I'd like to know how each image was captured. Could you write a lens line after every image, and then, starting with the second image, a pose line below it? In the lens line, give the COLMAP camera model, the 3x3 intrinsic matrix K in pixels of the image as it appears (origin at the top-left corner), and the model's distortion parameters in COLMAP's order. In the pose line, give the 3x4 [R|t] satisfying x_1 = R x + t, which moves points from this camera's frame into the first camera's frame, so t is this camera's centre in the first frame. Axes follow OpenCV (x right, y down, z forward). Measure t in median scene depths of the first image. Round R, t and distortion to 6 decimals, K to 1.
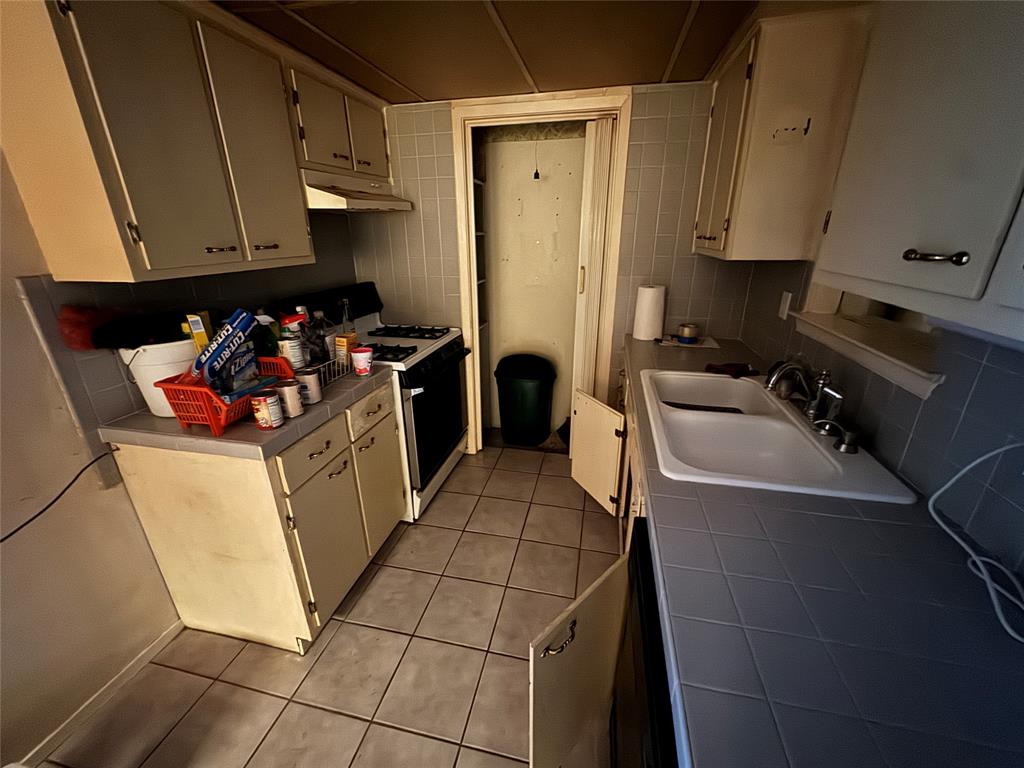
lens RADIAL K [[408.7, 0, 512.3], [0, 408.7, 388.0], [0, 0, 1]] dist [-0.002996, 0.000256]
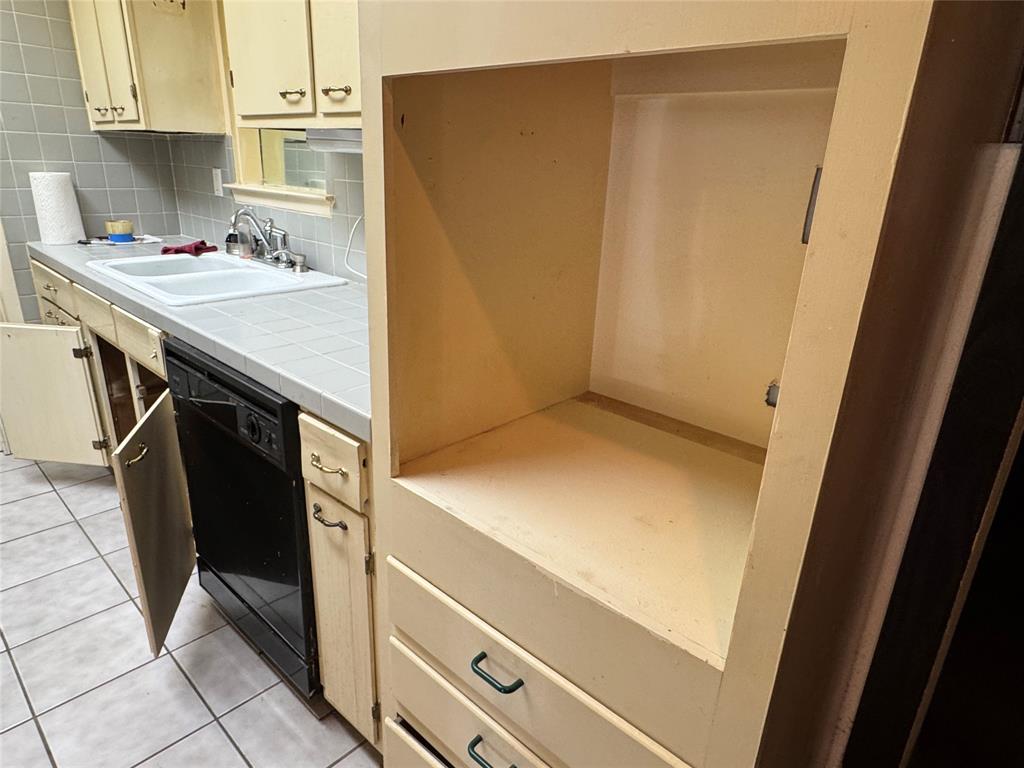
lens RADIAL K [[625.3, 0, 511.9], [0, 625.3, 381.8], [0, 0, 1]] dist [-0.007378, 0.004041]
pose [[0.502598, -0.255481, 0.825908, -0.310566], [0.274693, 0.953022, 0.127640, 0.233813], [-0.819719, 0.162720, 0.549166, -0.304257]]
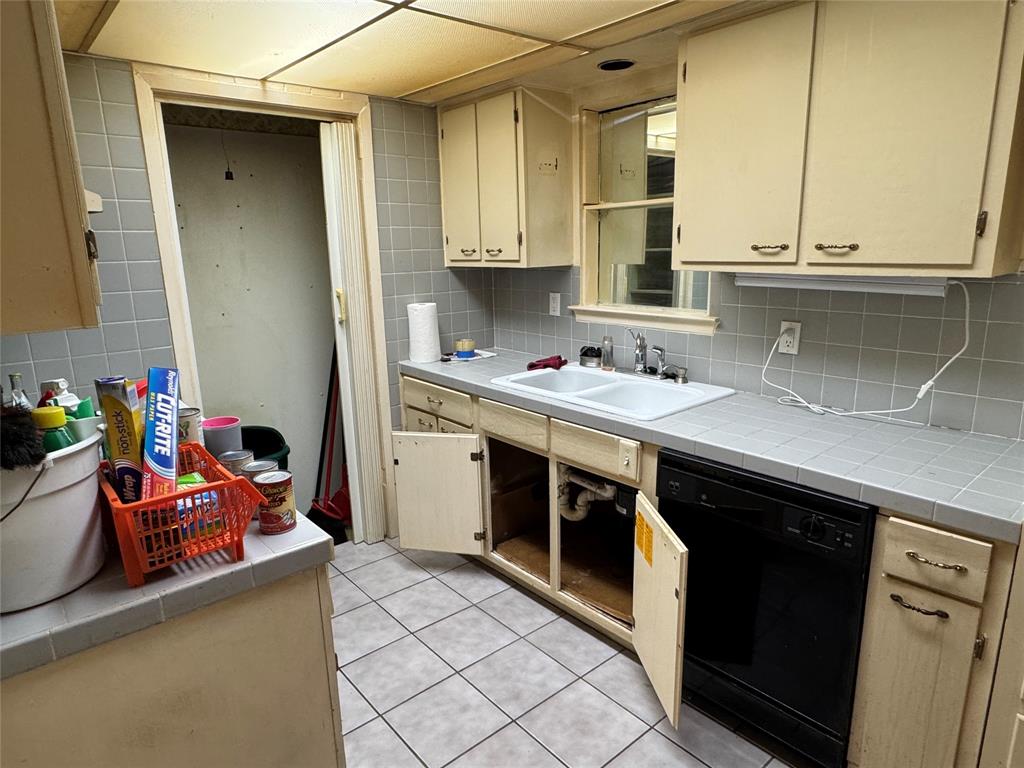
lens RADIAL K [[625.3, 0, 513.3], [0, 625.3, 384.5], [0, 0, 1]] dist [-0.007378, 0.004041]
pose [[0.599145, -0.173218, 0.781679, -0.725236], [0.305877, 0.951780, -0.023538, 0.019889], [-0.739909, 0.253200, 0.623237, 0.033480]]
